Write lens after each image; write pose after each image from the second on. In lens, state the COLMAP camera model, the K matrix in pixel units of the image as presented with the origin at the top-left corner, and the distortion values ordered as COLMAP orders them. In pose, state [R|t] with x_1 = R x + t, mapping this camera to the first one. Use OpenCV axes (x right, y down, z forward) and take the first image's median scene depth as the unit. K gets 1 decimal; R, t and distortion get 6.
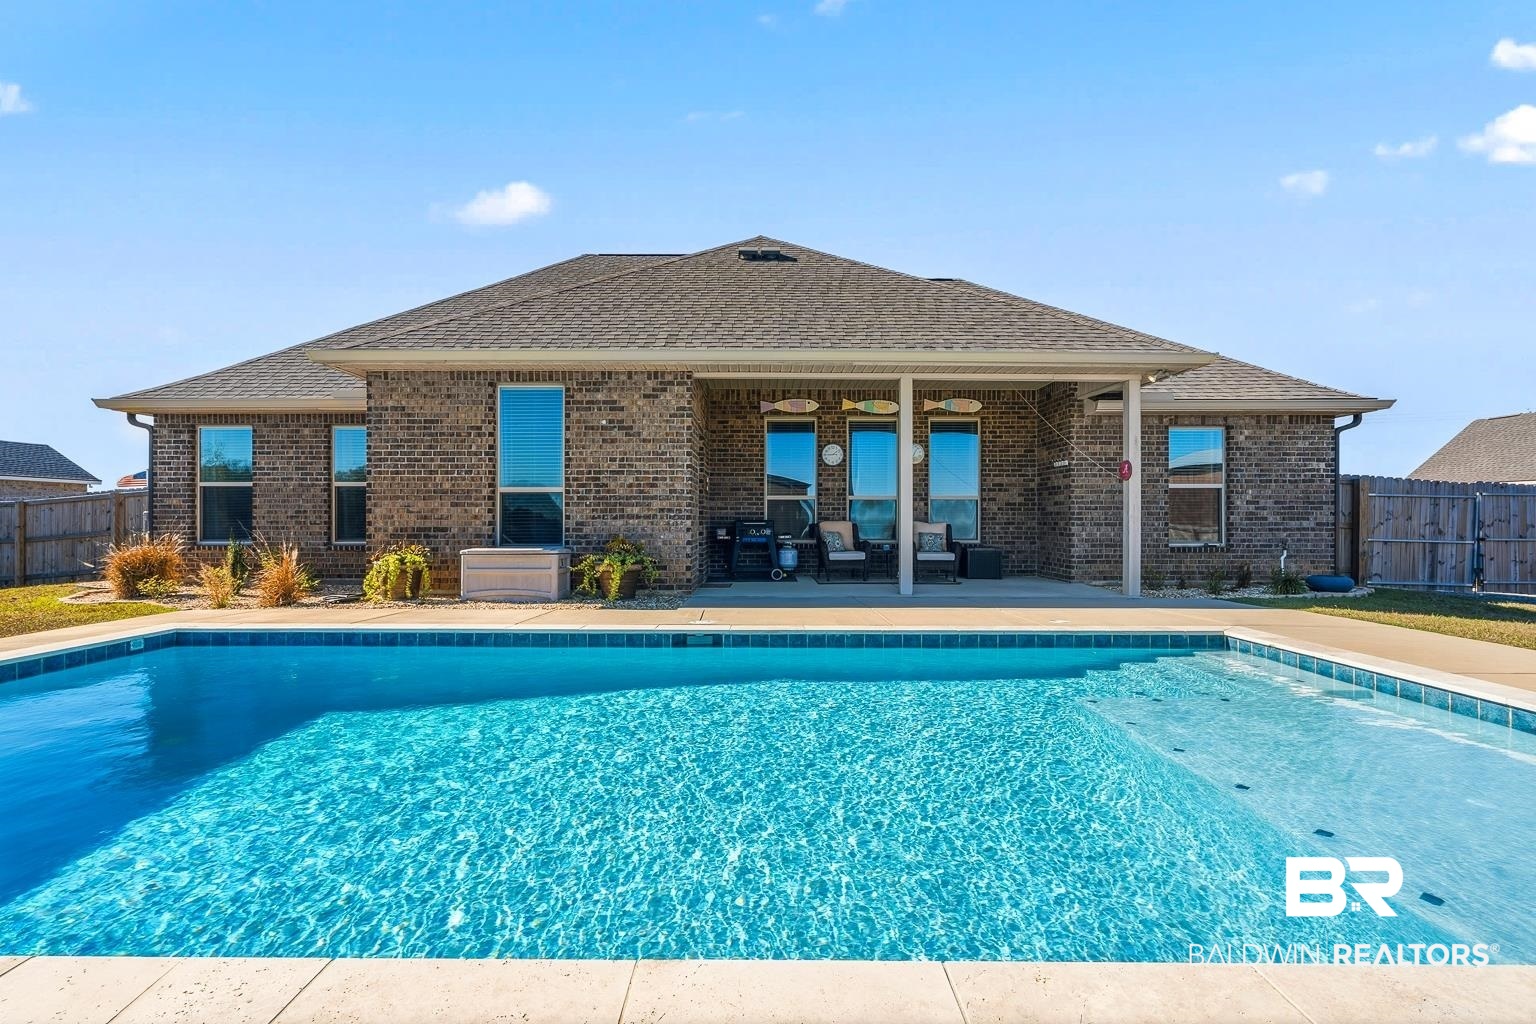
lens RADIAL K [[706.0, 0, 777.4], [0, 706.0, 517.5], [0, 0, 1]] dist [0.000132, 0.000122]
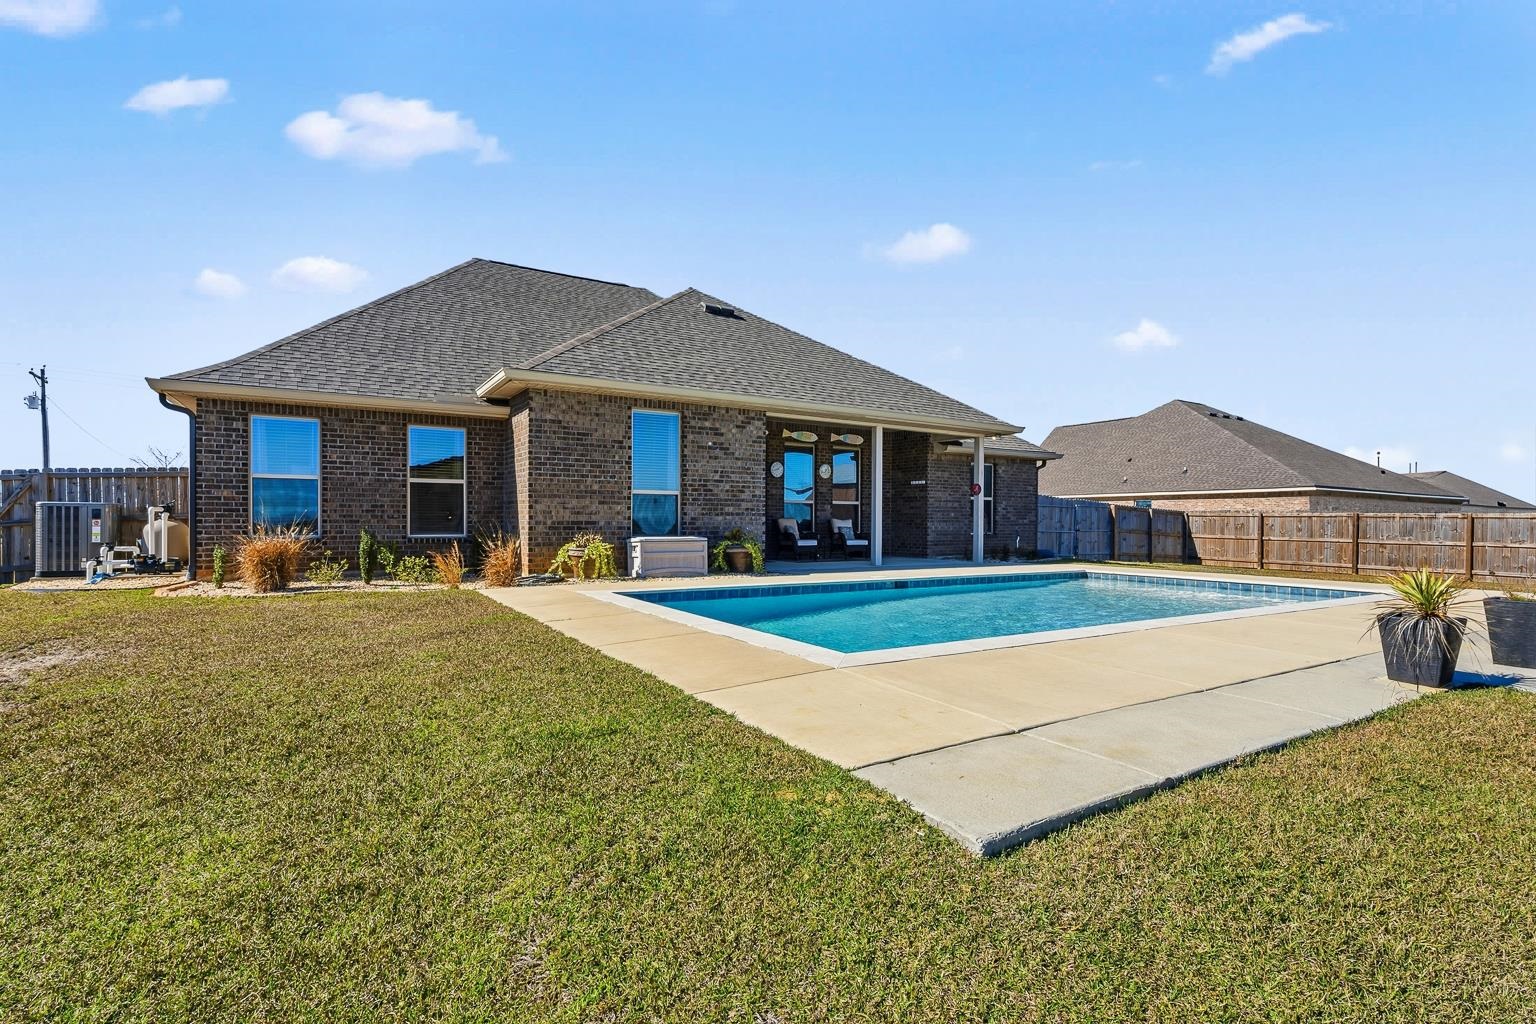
lens RADIAL K [[706.0, 0, 787.0], [0, 706.0, 523.1], [0, 0, 1]] dist [0.000132, 0.000122]
pose [[0.850000, 0.002314, 0.526778, -0.713444], [-0.006251, 0.999964, 0.005695, 0.007195], [-0.526746, -0.008134, 0.849984, -0.191987]]
